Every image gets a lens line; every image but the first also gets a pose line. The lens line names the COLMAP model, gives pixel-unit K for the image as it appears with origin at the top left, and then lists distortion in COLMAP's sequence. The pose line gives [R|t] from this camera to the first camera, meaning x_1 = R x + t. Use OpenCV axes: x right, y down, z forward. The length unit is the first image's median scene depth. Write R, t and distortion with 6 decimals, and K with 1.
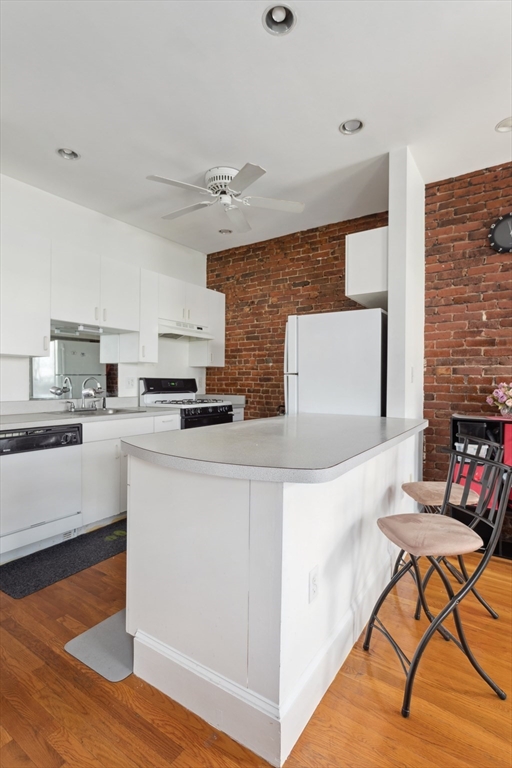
lens RADIAL K [[371.5, 0, 262.1], [0, 371.5, 382.4], [0, 0, 1]] dist [0.002558, 0.000355]
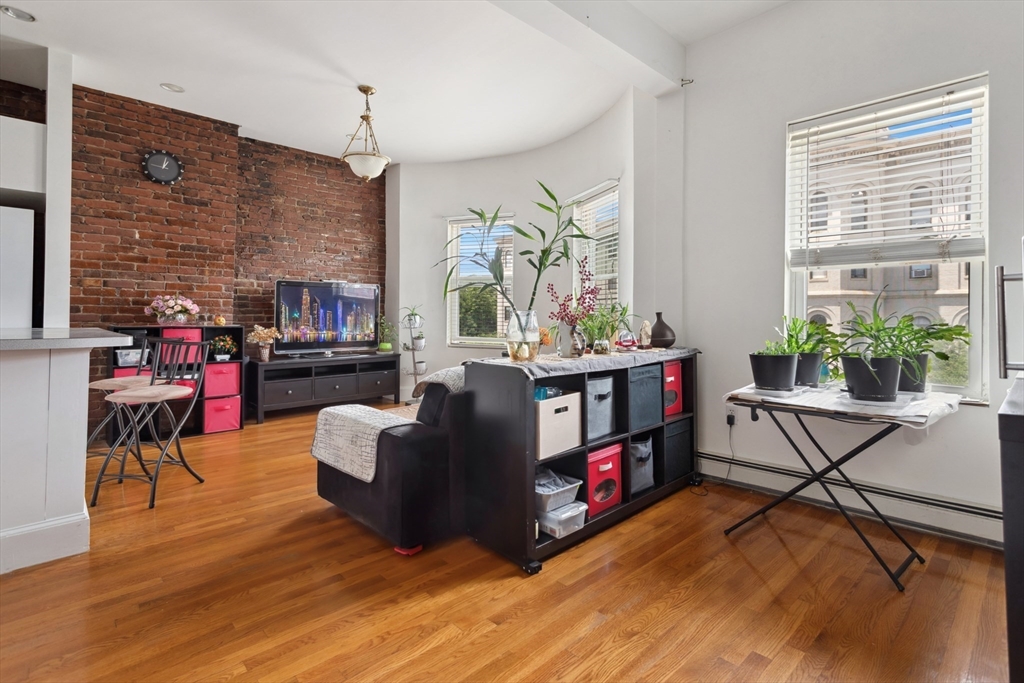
lens RADIAL K [[494.2, 0, 516.2], [0, 494.2, 313.8], [0, 0, 1]] dist [0.005907, -0.000138]
pose [[0.218896, -0.001798, 0.975747, -0.455090], [-0.004600, 0.999985, 0.002874, 0.035202], [-0.975737, -0.005118, 0.218884, -0.318173]]
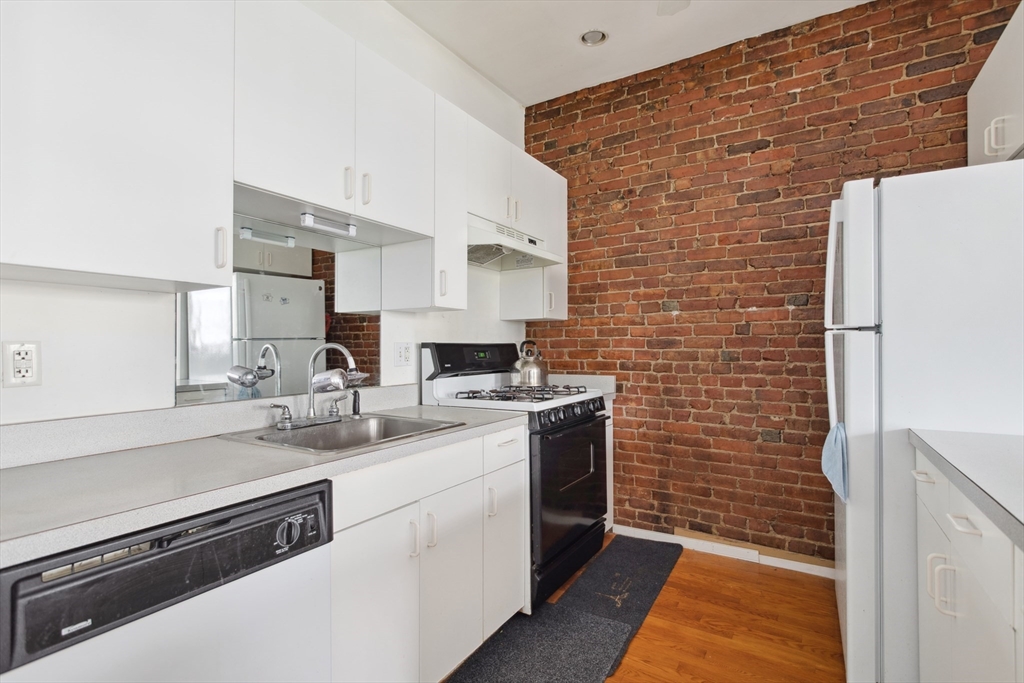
lens RADIAL K [[489.2, 0, 517.2], [0, 489.2, 342.6], [0, 0, 1]] dist [0.001929, 0.000203]
pose [[0.999368, -0.011386, 0.033672, -0.251328], [0.011706, 0.999888, -0.009309, -0.006369], [-0.033562, 0.009697, 0.999390, 0.418099]]
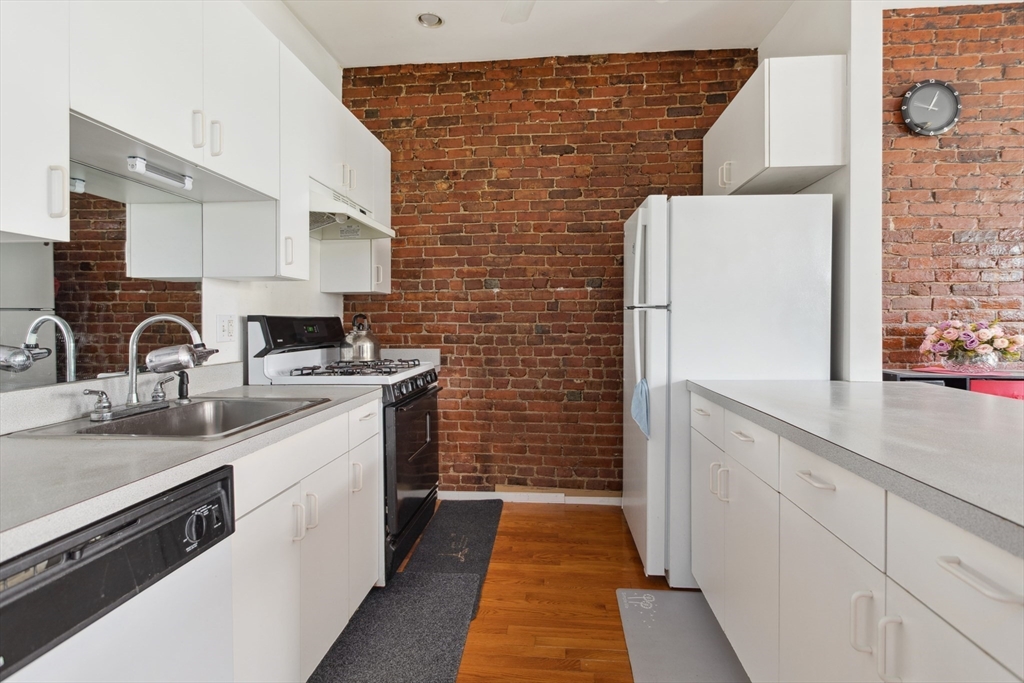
lens RADIAL K [[502.0, 0, 512.5], [0, 502.0, 323.9], [0, 0, 1]] dist [-0.000047, 0.000532]
pose [[0.880605, -0.011751, 0.473706, -0.364520], [0.009726, 0.999930, 0.006725, -0.004701], [-0.473752, -0.001315, 0.880658, 0.401420]]
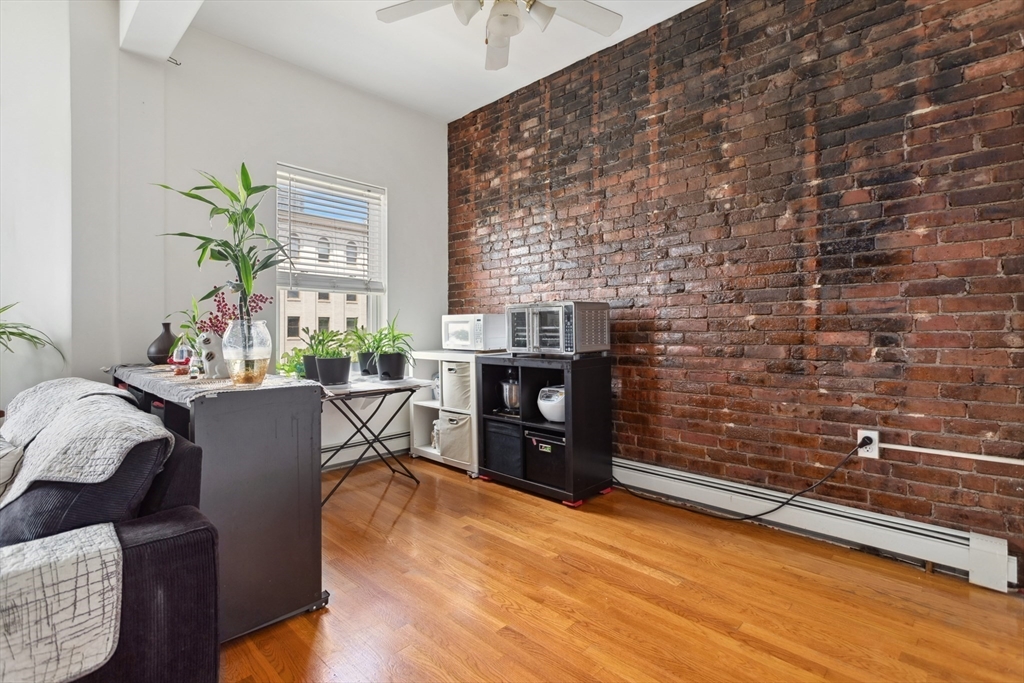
lens RADIAL K [[487.1, 0, 514.1], [0, 487.1, 331.3], [0, 0, 1]] dist [0.002075, 0.000476]
pose [[-0.983941, -0.008167, 0.178307, -0.196585], [-0.007577, 0.999963, 0.003989, 0.039969], [-0.178333, 0.002574, -0.983967, 0.236510]]
